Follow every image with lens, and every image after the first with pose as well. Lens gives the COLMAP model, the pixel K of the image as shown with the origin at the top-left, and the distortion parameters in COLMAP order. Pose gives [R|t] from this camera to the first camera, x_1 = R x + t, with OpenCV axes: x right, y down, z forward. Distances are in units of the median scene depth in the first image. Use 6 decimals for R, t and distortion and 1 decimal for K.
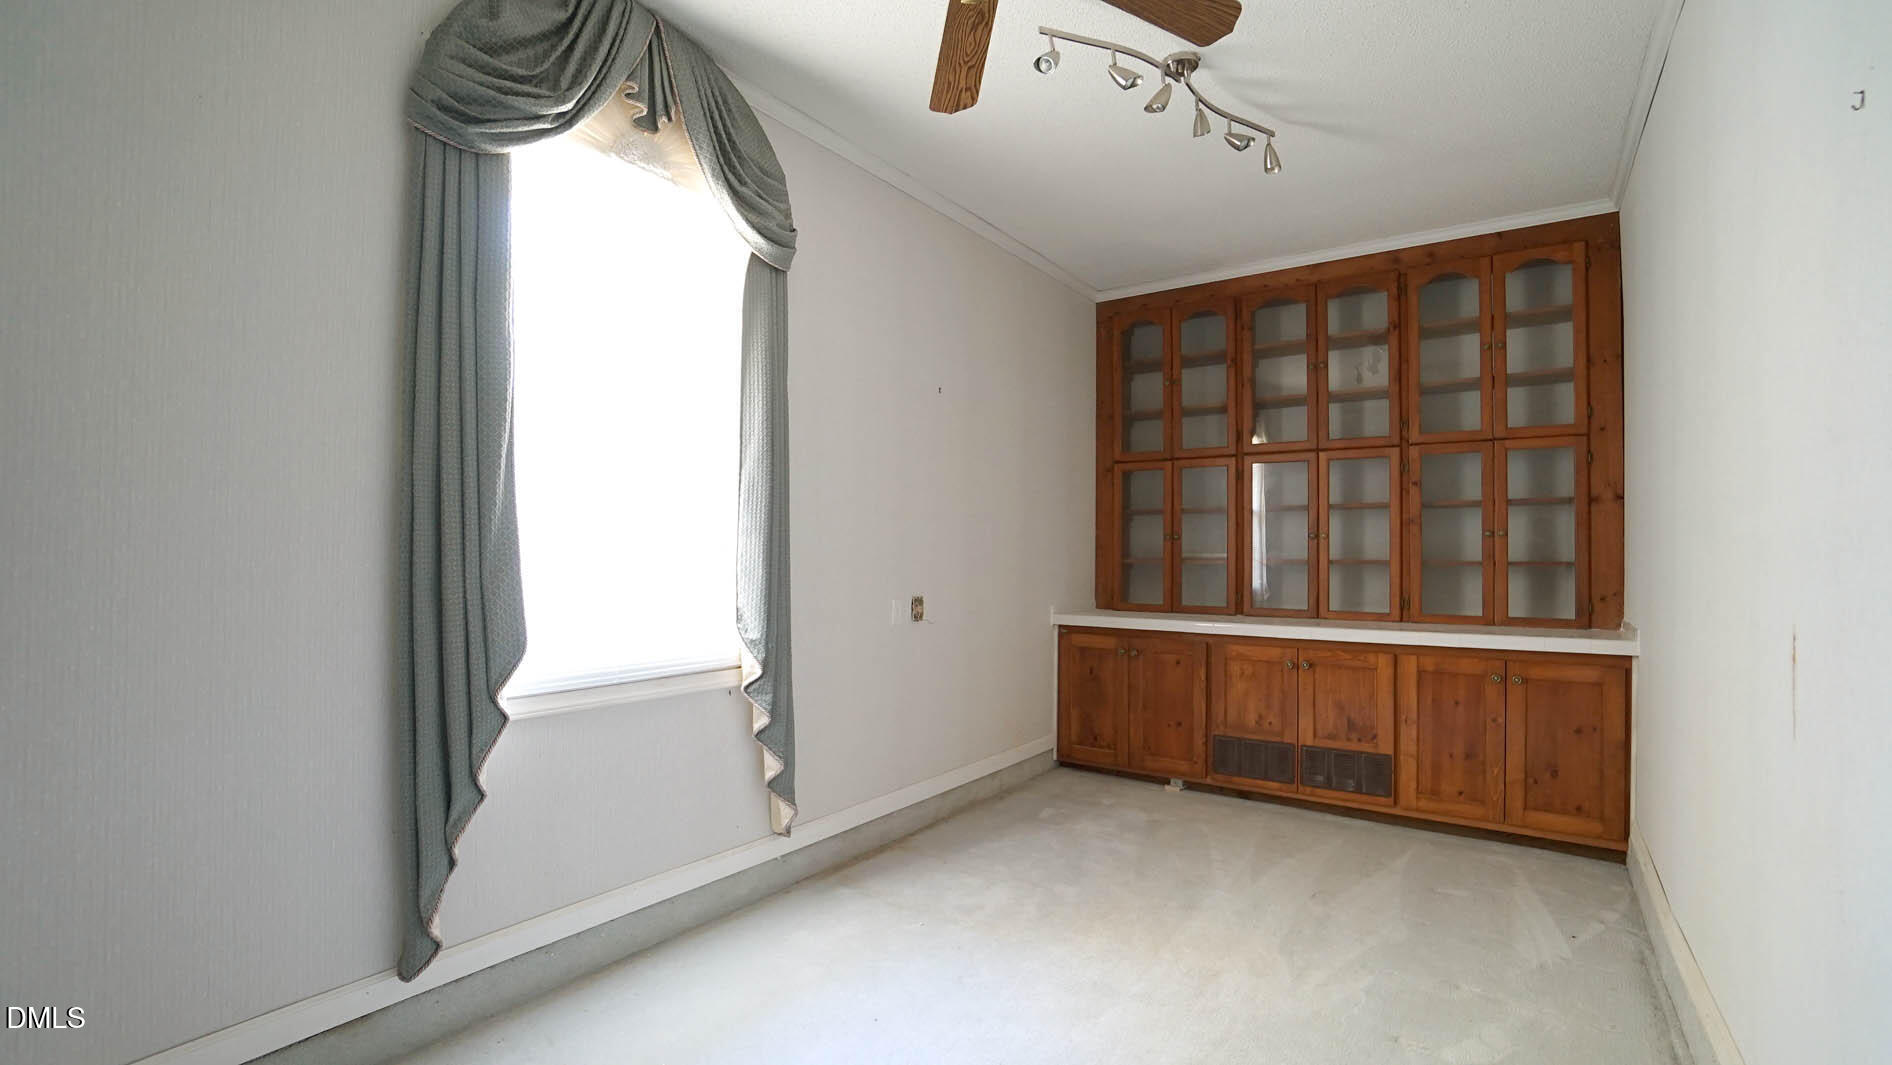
lens RADIAL K [[832.4, 0, 936.3], [0, 832.4, 541.0], [0, 0, 1]] dist [-0.067713, 0.024946]
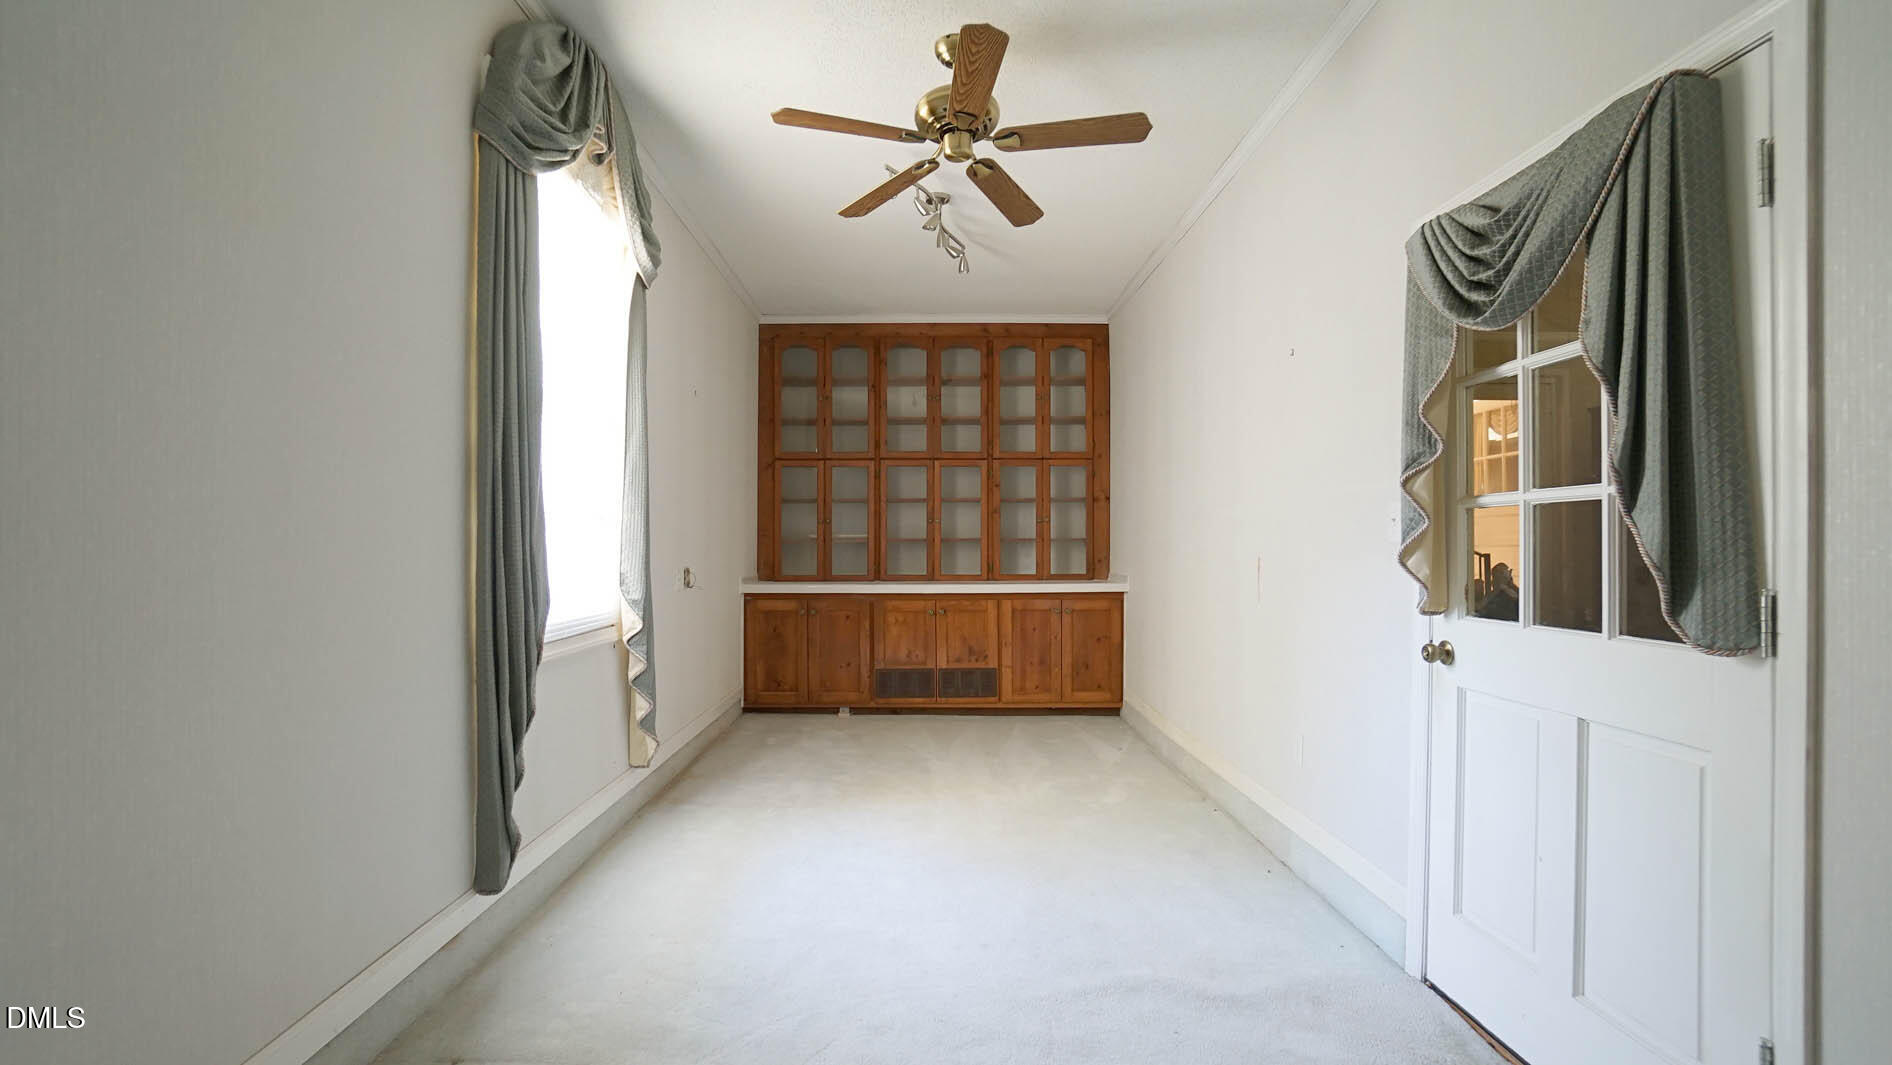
lens RADIAL K [[832.4, 0, 936.3], [0, 832.4, 541.0], [0, 0, 1]] dist [-0.067713, 0.024946]
pose [[0.804909, -0.003586, 0.593387, -0.404731], [-0.002656, 0.999950, 0.009645, 0.015769], [-0.593392, -0.009340, 0.804860, -0.145113]]
